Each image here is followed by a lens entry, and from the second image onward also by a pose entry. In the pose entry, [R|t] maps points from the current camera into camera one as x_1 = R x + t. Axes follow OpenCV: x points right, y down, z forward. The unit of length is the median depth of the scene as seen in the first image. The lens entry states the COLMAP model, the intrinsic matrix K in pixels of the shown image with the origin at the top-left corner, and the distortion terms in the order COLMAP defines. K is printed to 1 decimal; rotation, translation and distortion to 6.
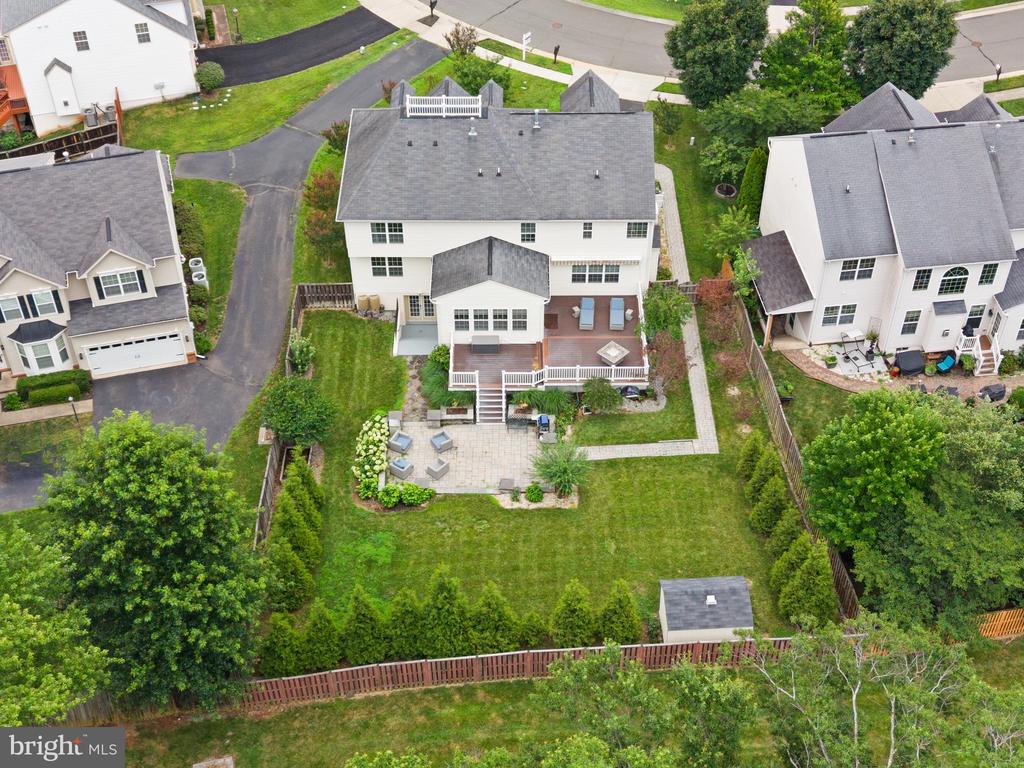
lens RADIAL K [[1374.5, 0, 530.0], [0, 1374.5, 383.8], [0, 0, 1]] dist [0.104755, 0.009640]
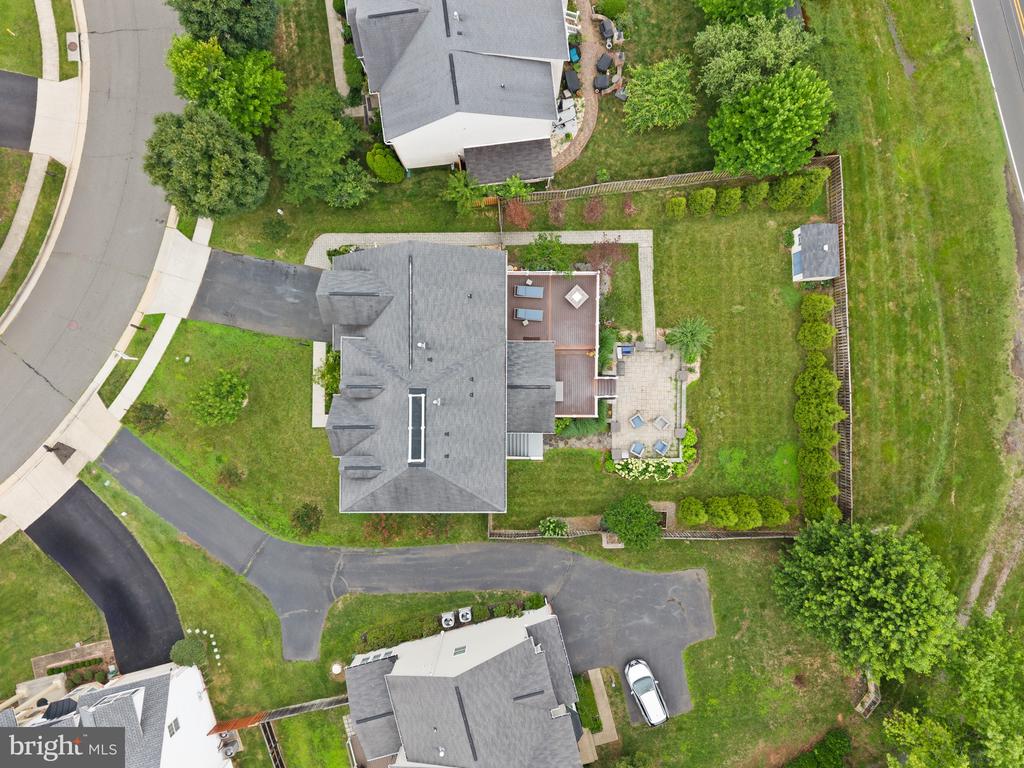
lens RADIAL K [[698.0, 0, 512.0], [0, 698.0, 384.0], [0, 0, 1]] dist [0.026608, -0.004710]
pose [[0.012807, -0.999916, 0.001903, -0.027759], [0.697139, 0.010293, 0.716862, -0.560549], [-0.716821, -0.007854, 0.697213, 0.567695]]
